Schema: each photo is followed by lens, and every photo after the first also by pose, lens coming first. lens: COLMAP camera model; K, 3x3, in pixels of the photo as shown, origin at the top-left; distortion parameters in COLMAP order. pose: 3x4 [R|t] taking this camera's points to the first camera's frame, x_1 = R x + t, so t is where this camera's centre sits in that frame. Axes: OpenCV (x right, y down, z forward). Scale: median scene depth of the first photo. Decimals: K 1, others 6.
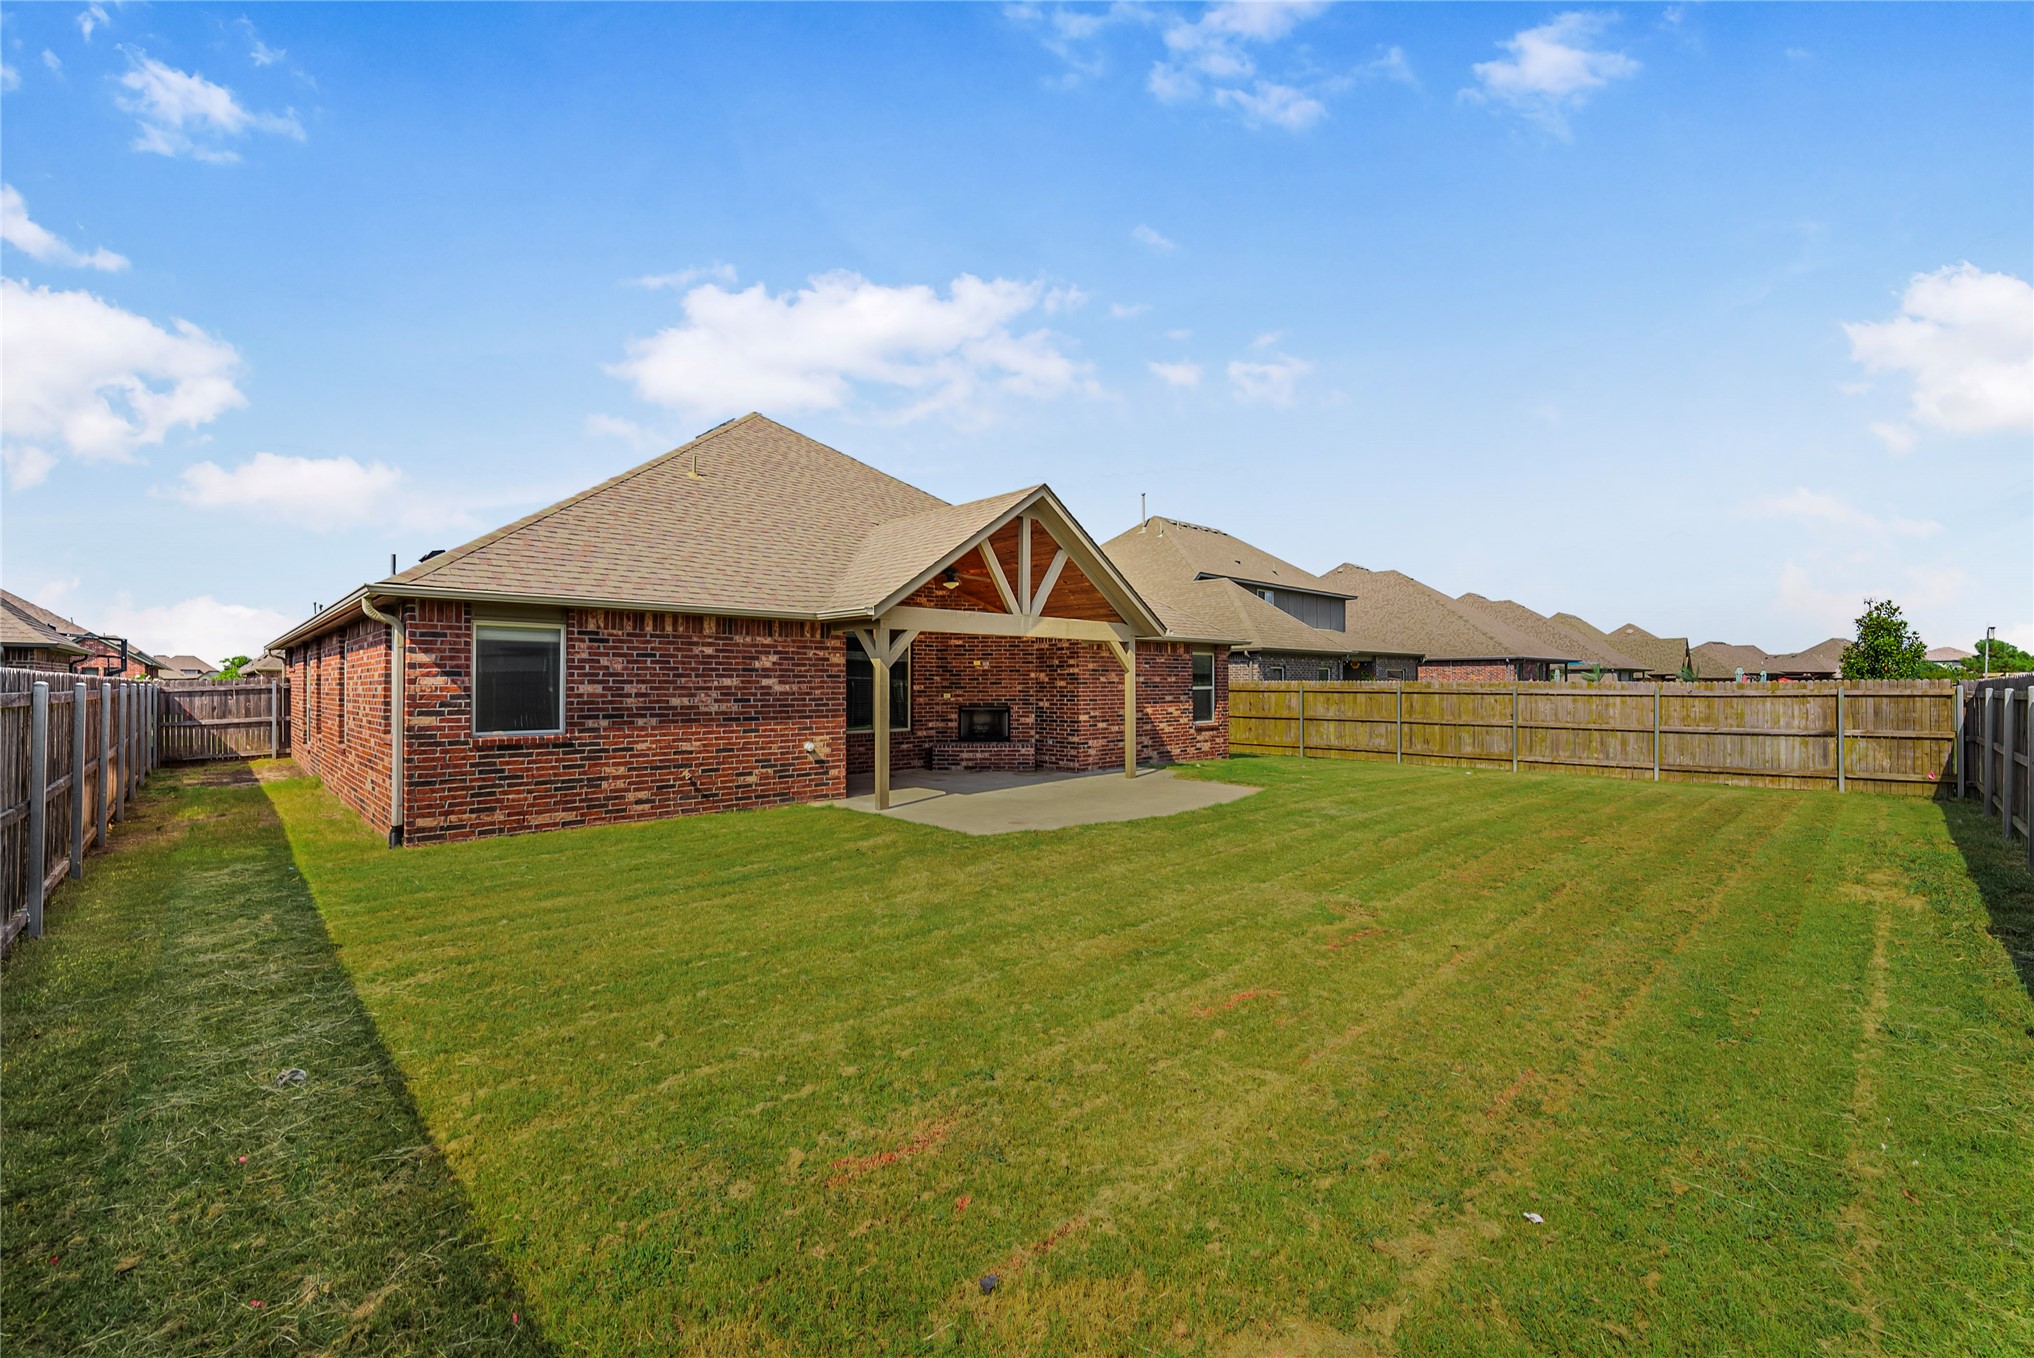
lens RADIAL K [[843.4, 0, 1016.6], [0, 843.4, 675.7], [0, 0, 1]] dist [-0.008501, -0.000463]
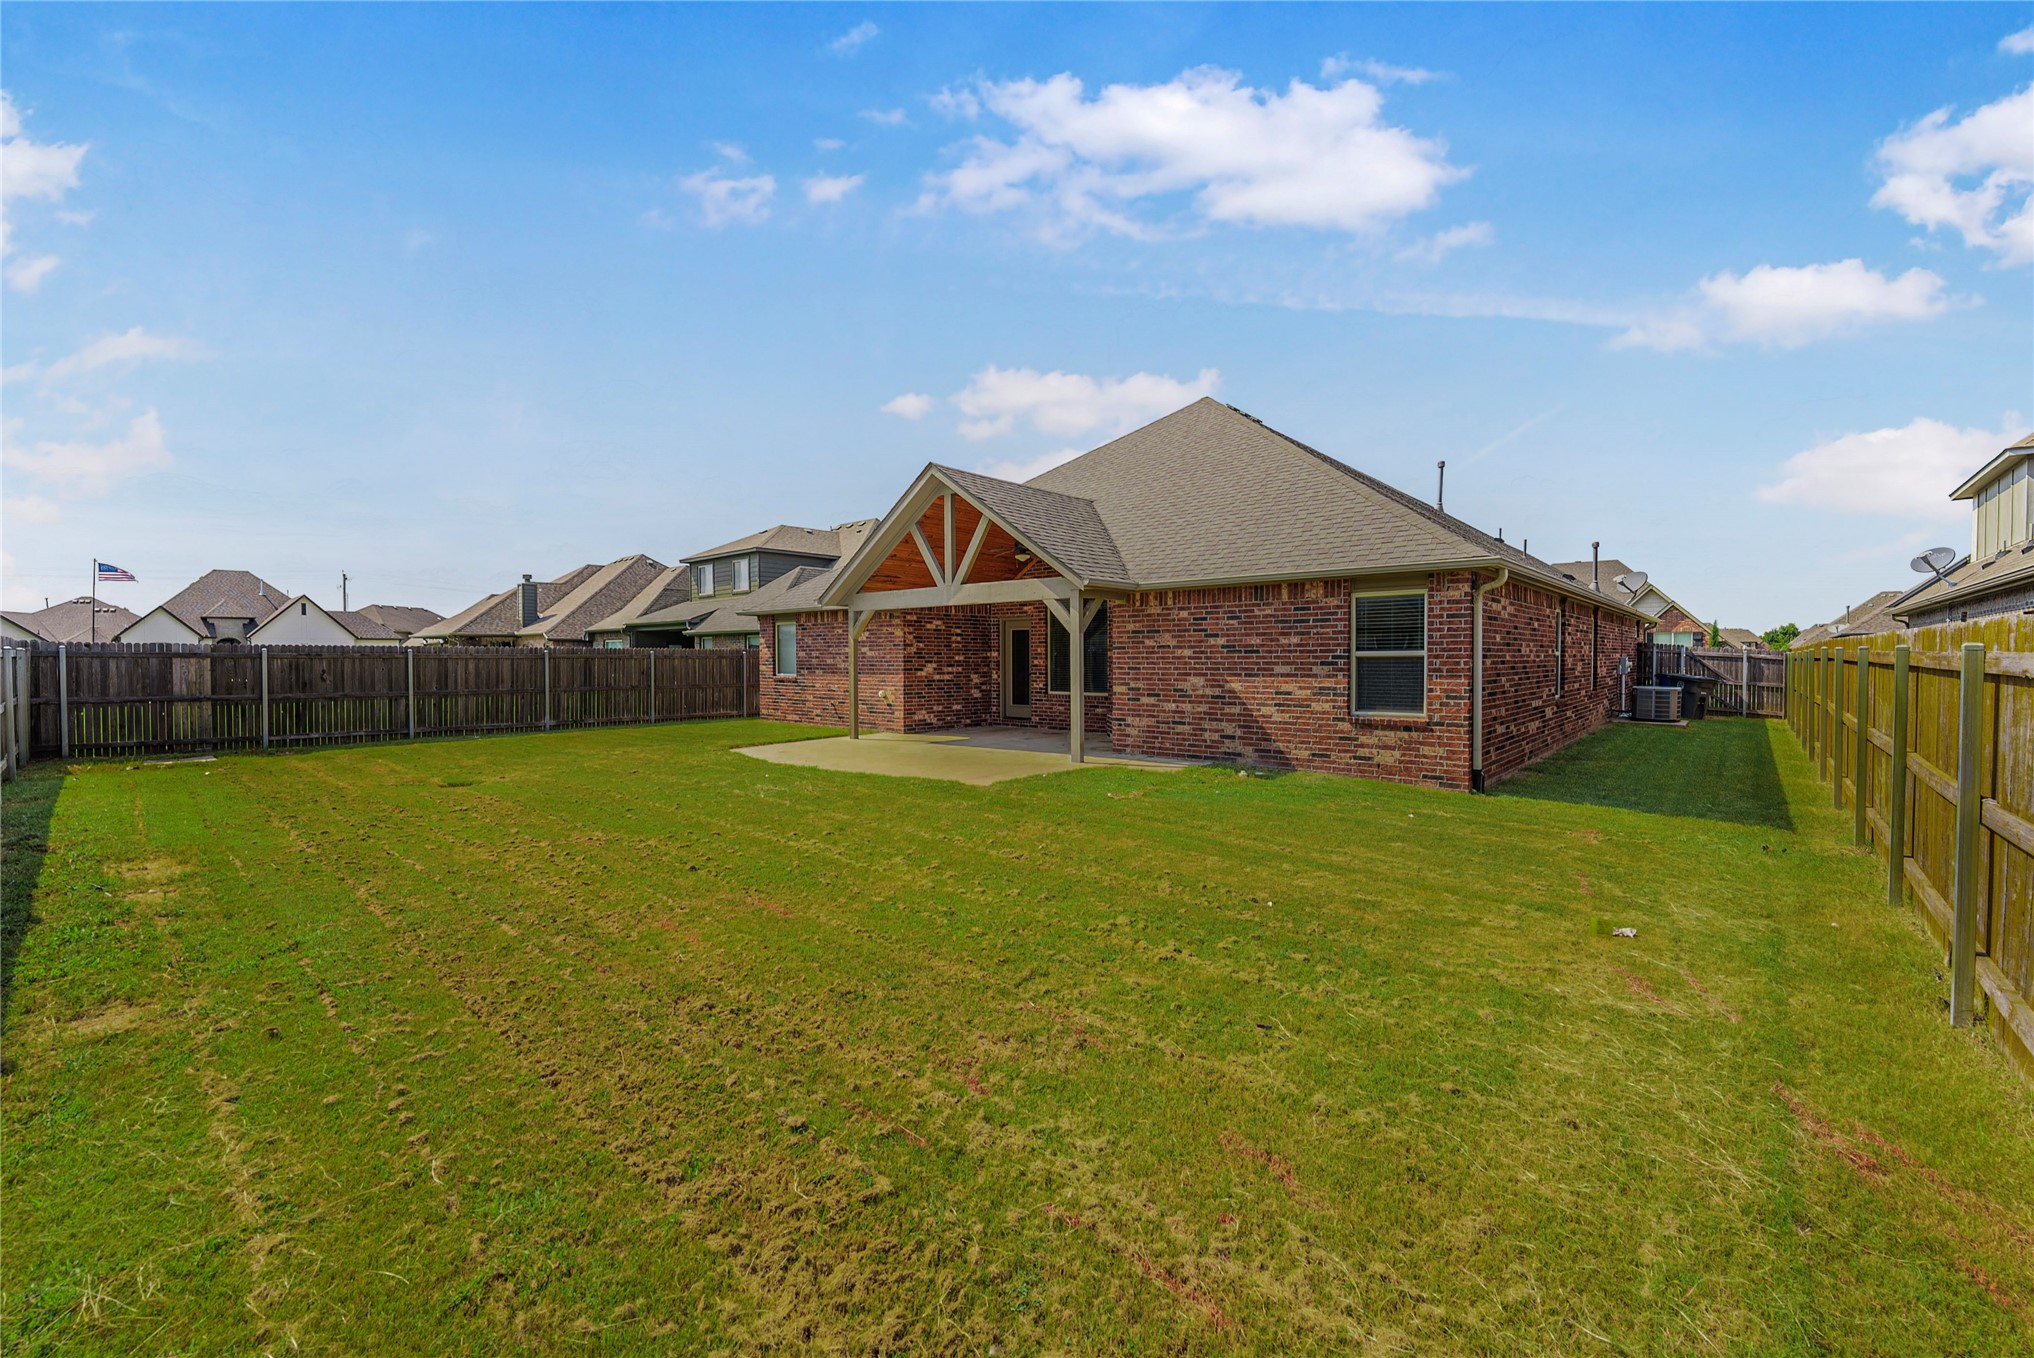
lens RADIAL K [[833.2, 0, 1023.7], [0, 833.2, 675.7], [0, 0, 1]] dist [-0.009710, -0.000689]
pose [[0.077904, 0.022584, -0.996705, 0.889375], [0.010430, 0.999670, 0.023467, 0.016015], [0.996906, -0.012224, 0.077643, 0.834396]]
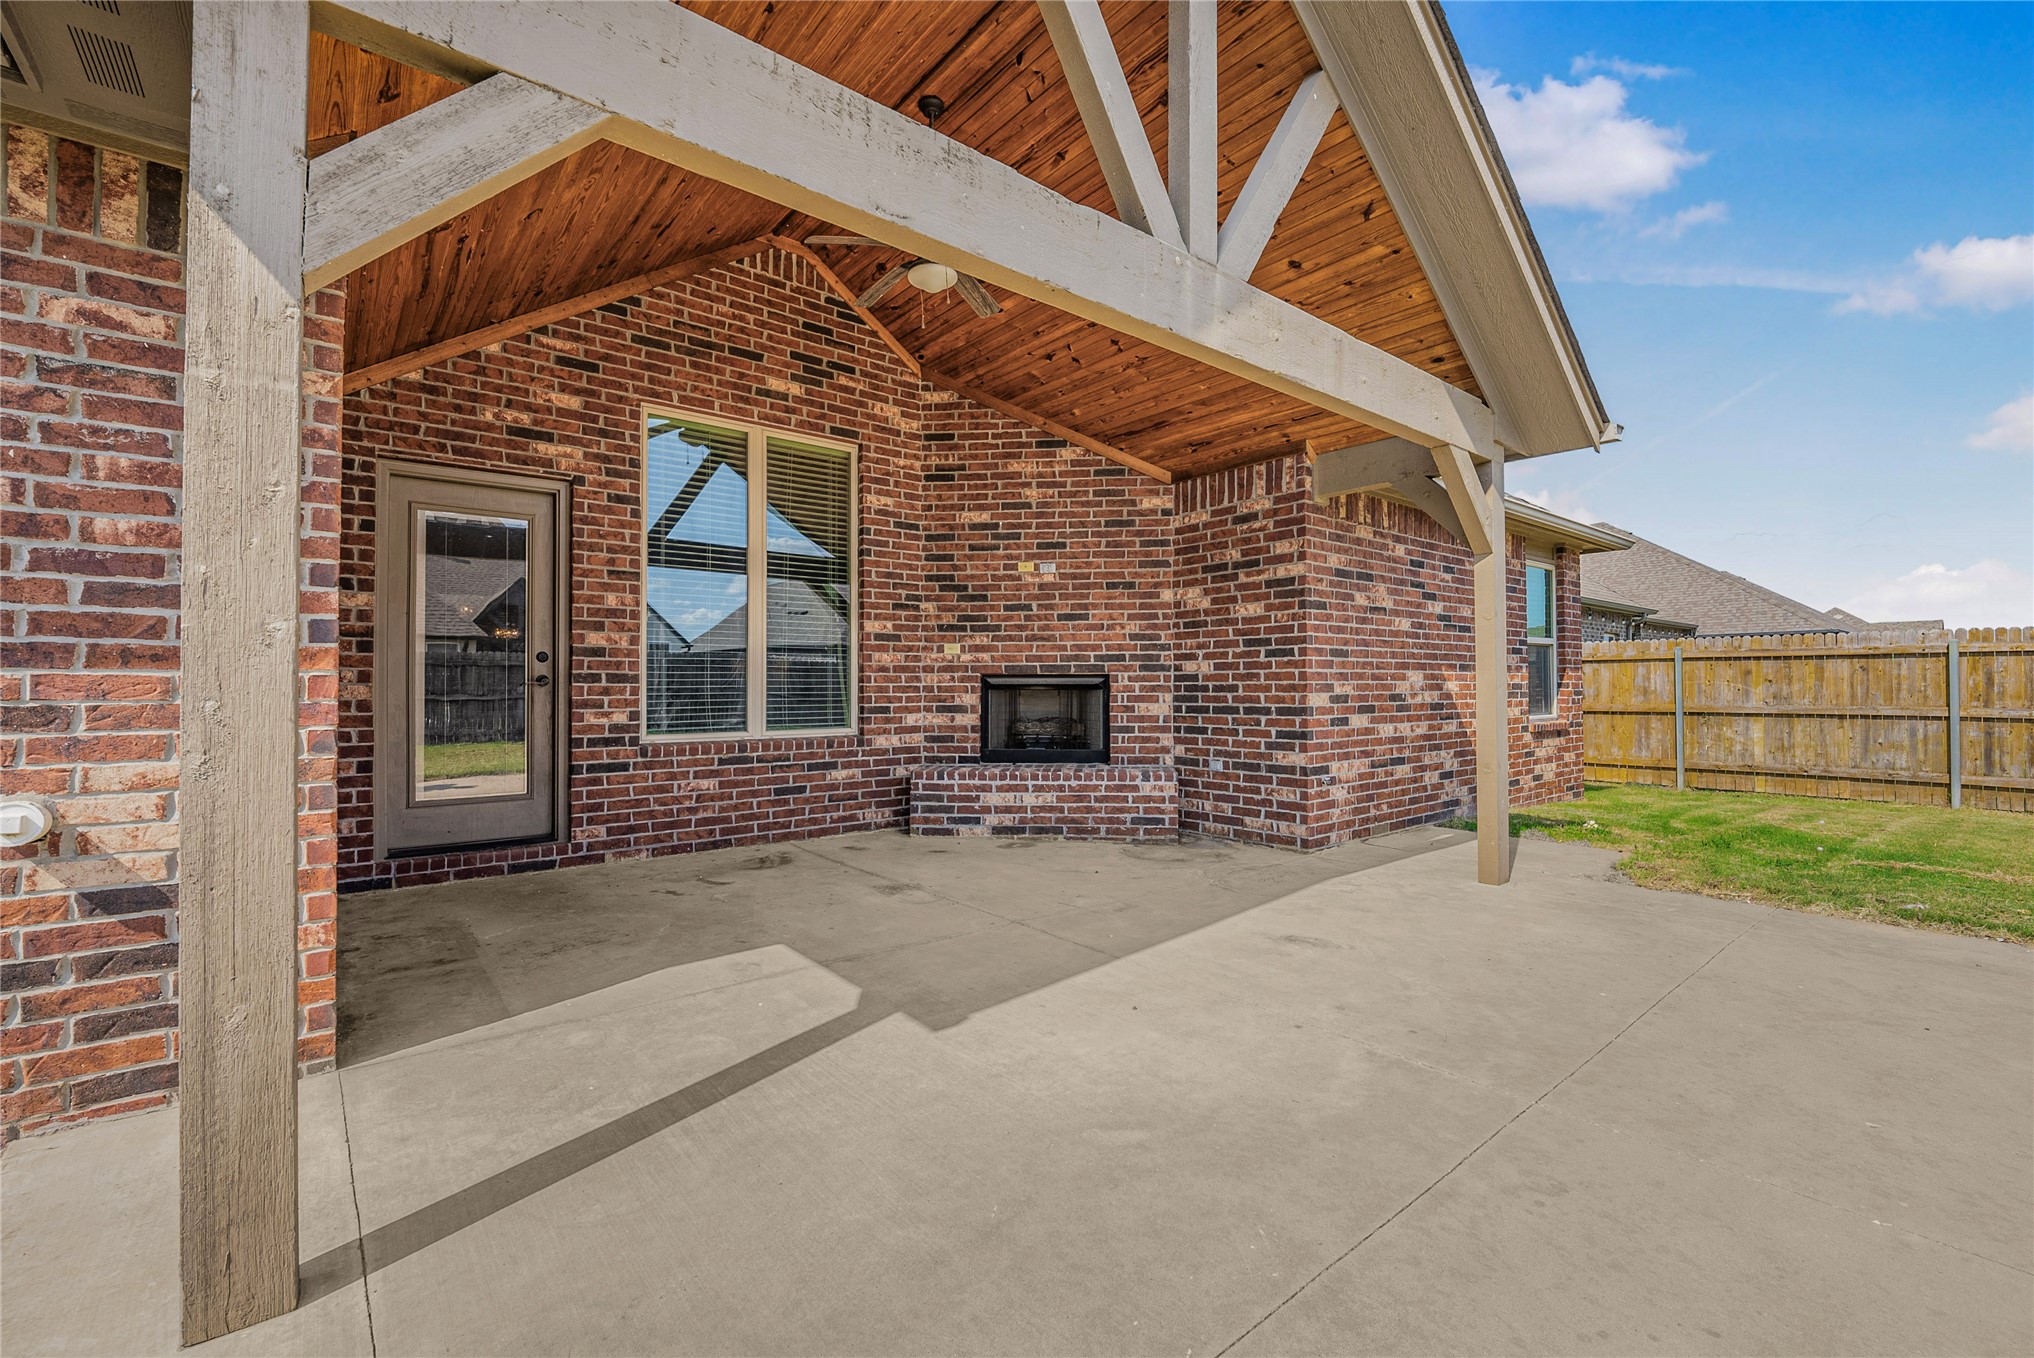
lens RADIAL K [[843.4, 0, 1016.6], [0, 843.4, 675.7], [0, 0, 1]] dist [-0.008501, -0.000463]
pose [[0.995774, -0.004593, -0.091718, -0.015476], [0.004004, 0.999970, -0.006604, 0.041098], [0.091745, 0.006209, 0.995763, 0.624161]]
